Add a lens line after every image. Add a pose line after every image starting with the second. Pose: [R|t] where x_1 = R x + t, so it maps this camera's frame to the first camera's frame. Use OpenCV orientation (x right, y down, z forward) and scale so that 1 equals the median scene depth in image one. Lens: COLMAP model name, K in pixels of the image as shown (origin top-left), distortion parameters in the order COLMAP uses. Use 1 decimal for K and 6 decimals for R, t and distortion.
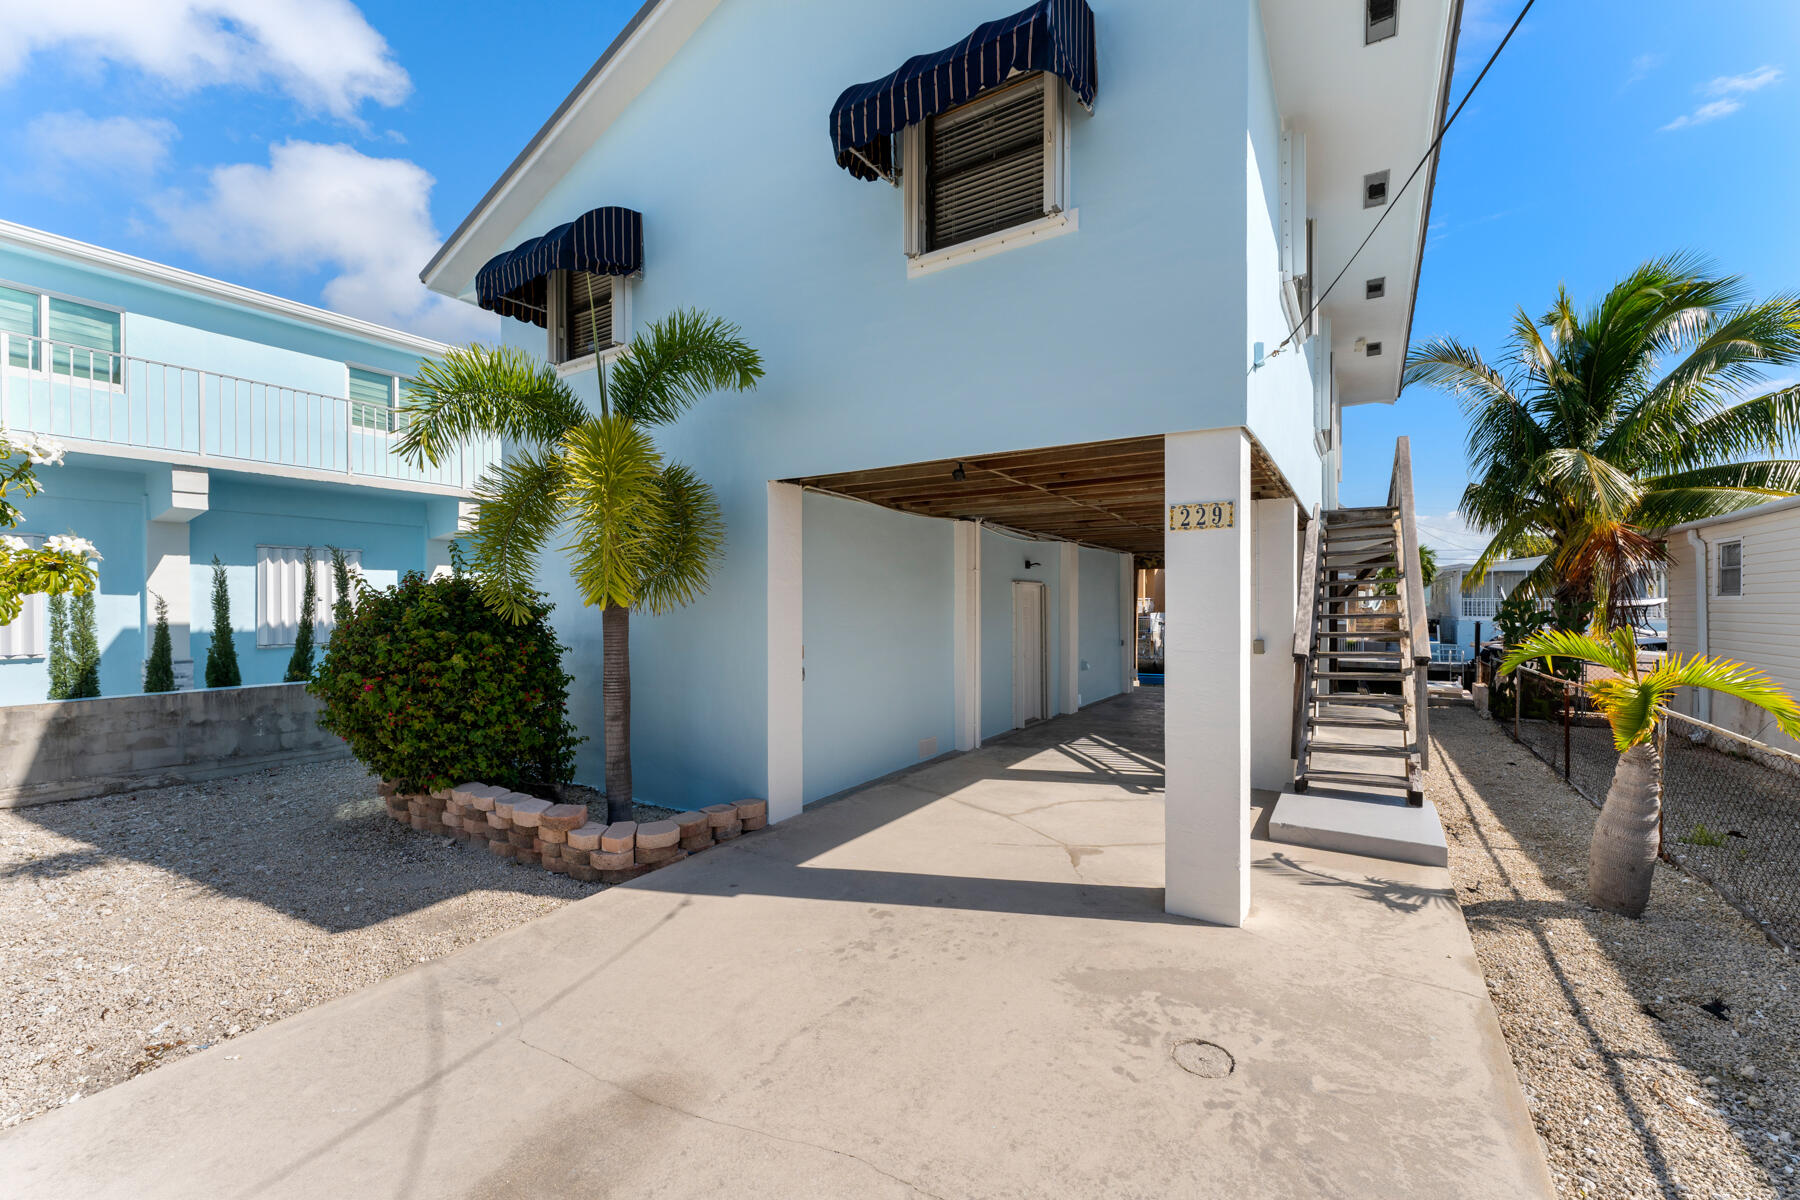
lens RADIAL K [[711.9, 0, 900.0], [0, 711.9, 600.0], [0, 0, 1]] dist [-0.000332, -0.000111]
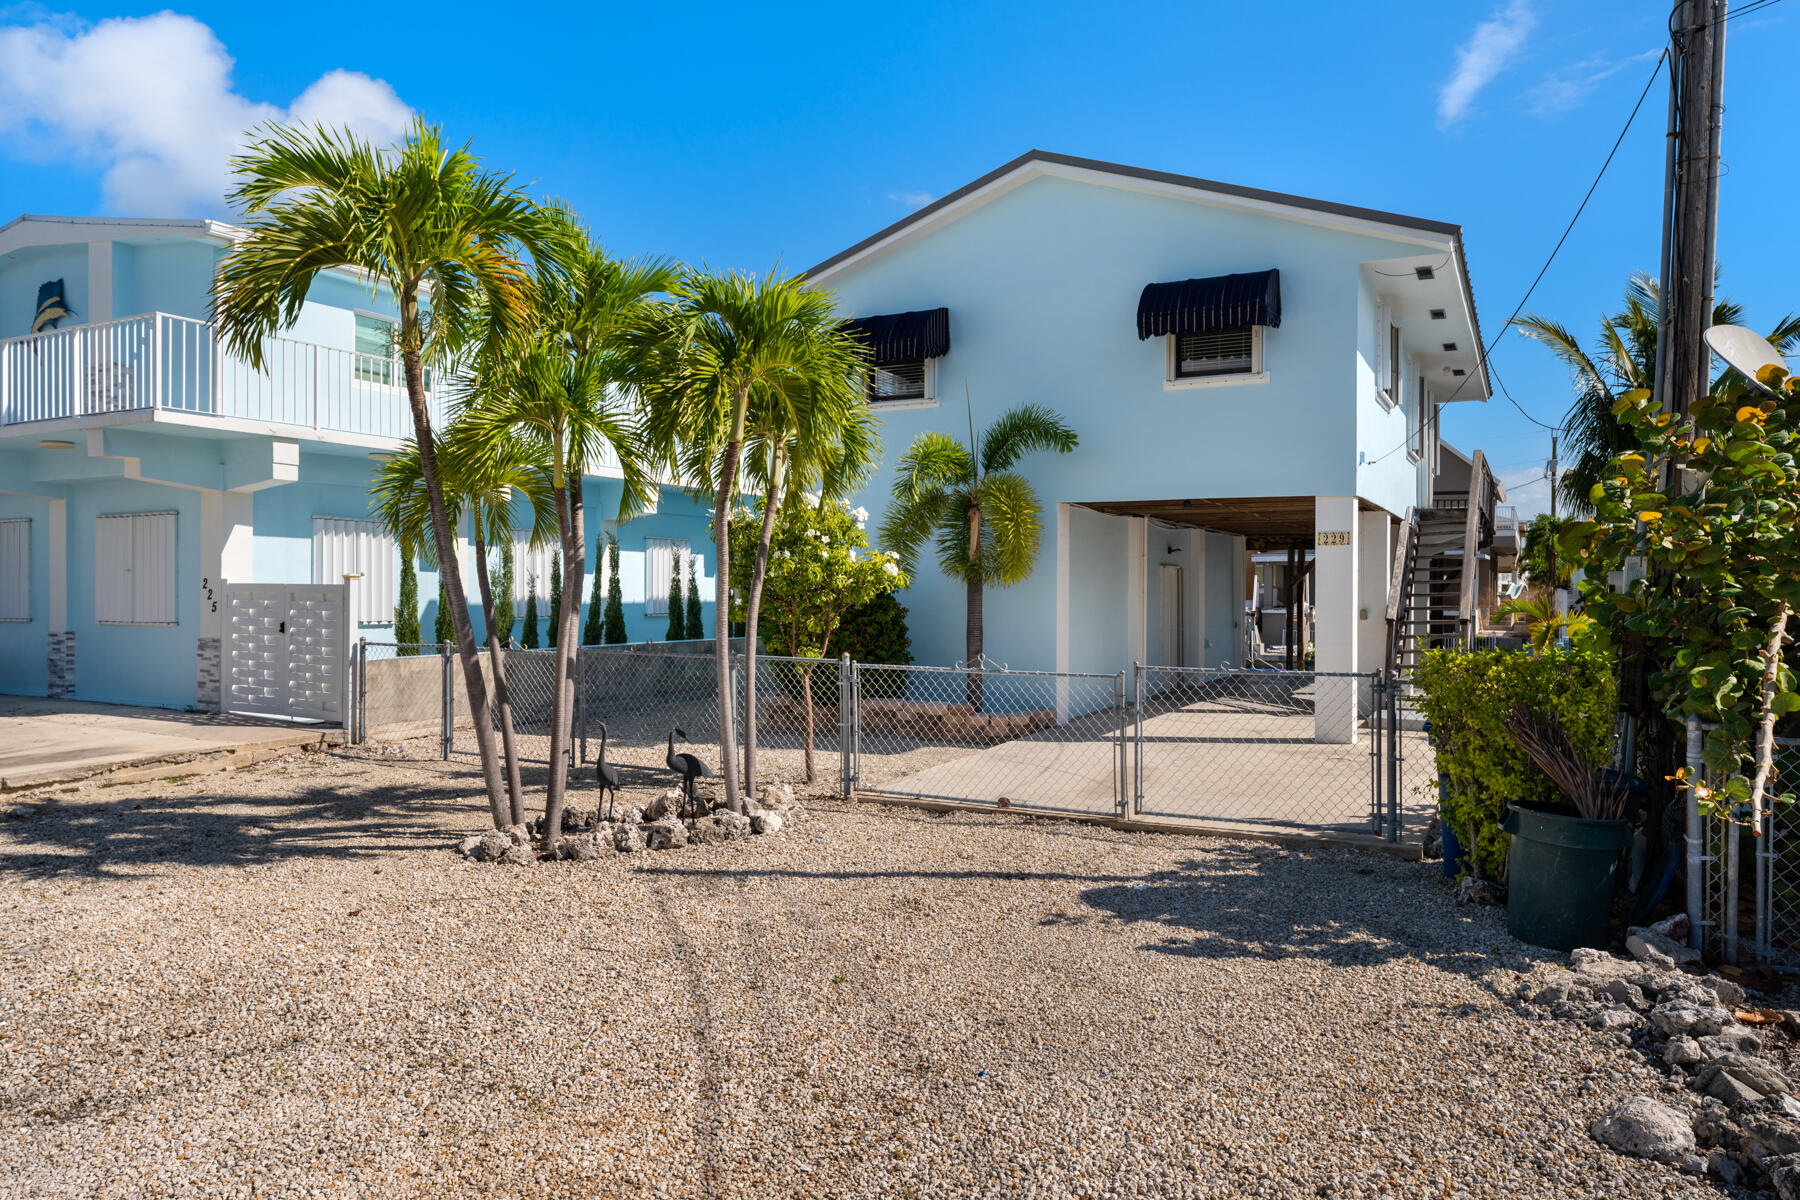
lens RADIAL K [[1215.7, 0, 899.3], [0, 1215.7, 582.8], [0, 0, 1]] dist [-0.001241, 0.126026]
pose [[0.995448, 0.006040, 0.095111, -0.726993], [-0.005973, 0.999982, -0.000987, 0.010778], [-0.095116, 0.000415, 0.995466, -1.491134]]
